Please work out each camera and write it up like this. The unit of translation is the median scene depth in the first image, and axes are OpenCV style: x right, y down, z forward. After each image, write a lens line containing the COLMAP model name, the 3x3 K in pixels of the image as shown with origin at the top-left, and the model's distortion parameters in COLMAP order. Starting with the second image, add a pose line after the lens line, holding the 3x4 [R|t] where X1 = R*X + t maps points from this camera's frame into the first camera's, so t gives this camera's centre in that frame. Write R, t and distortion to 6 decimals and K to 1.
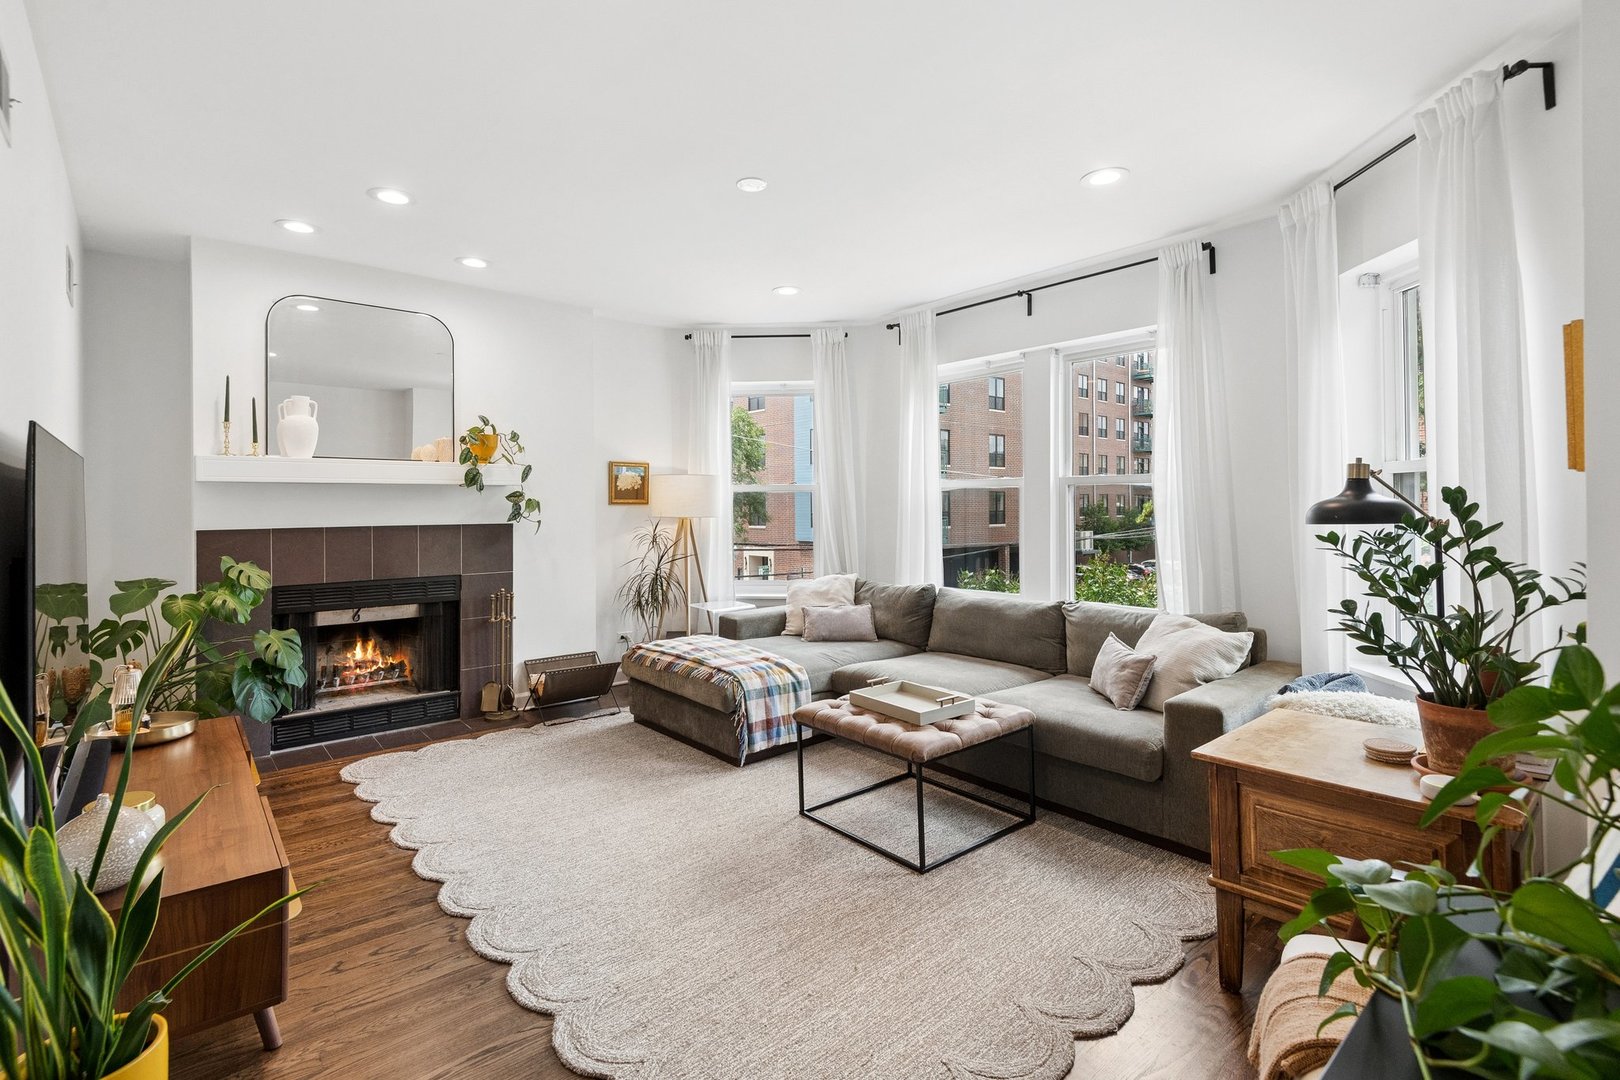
lens RADIAL K [[732.1, 0, 814.4], [0, 732.1, 510.6], [0, 0, 1]] dist [0.000645, 0.000024]
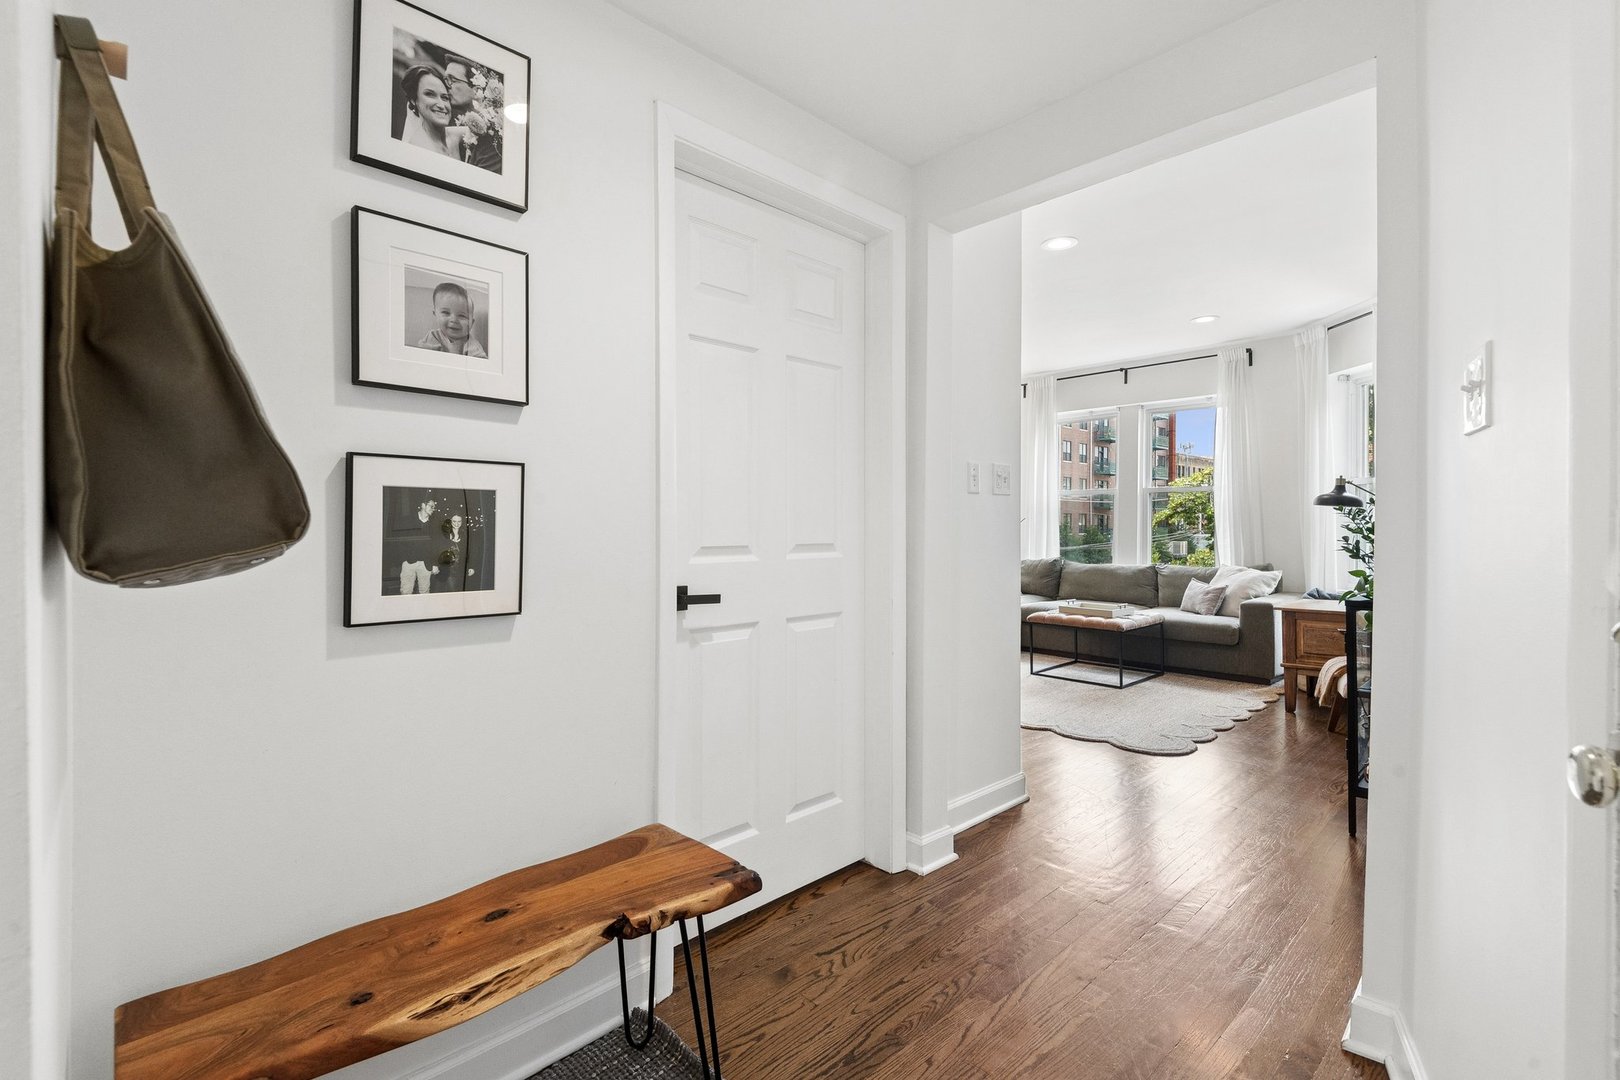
lens RADIAL K [[738.3, 0, 810.0], [0, 738.3, 540.0], [0, 0, 1]] dist [0.026226, -0.018768]
pose [[0.997635, 0.001824, 0.068709, -0.547752], [-0.002584, 0.999936, 0.010981, 0.056234], [-0.068685, -0.011133, 0.997576, -0.601542]]
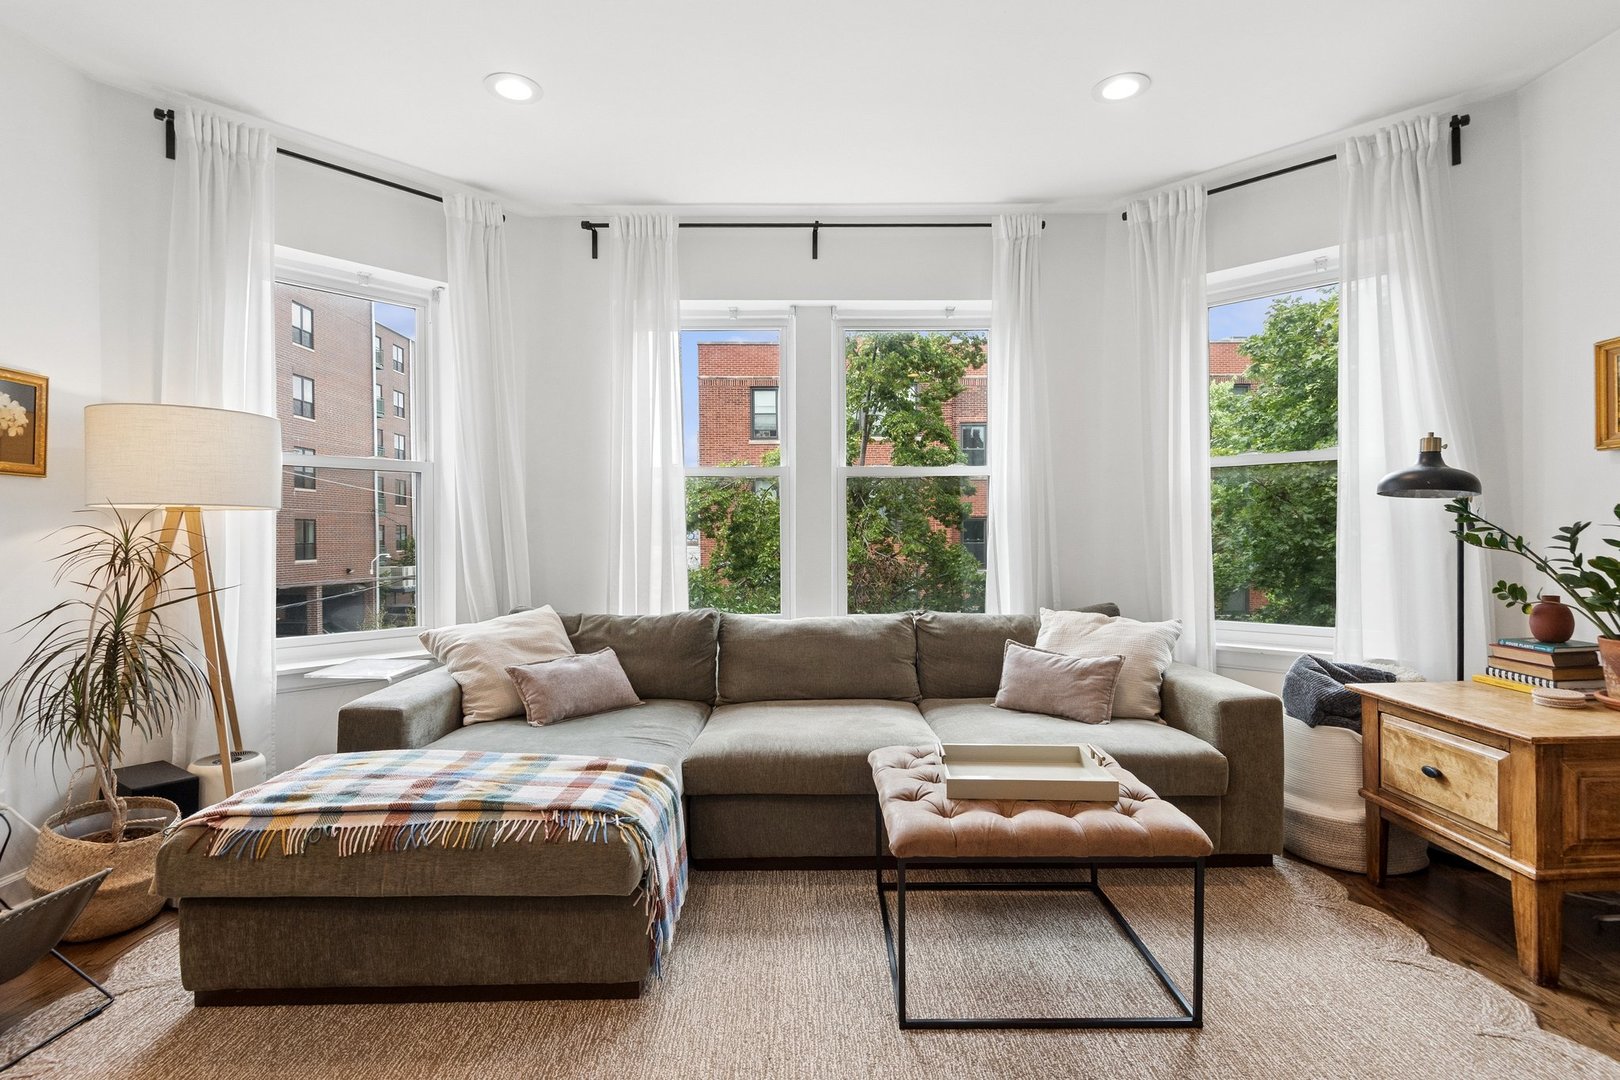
lens RADIAL K [[764.5, 0, 810.0], [0, 764.5, 540.0], [0, 0, 1]] dist [-0.000831, -0.000825]
pose [[0.652651, -0.004371, 0.757646, -0.382771], [0.008224, 0.999965, -0.001315, 0.044821], [-0.757614, 0.007089, 0.652664, 0.540391]]
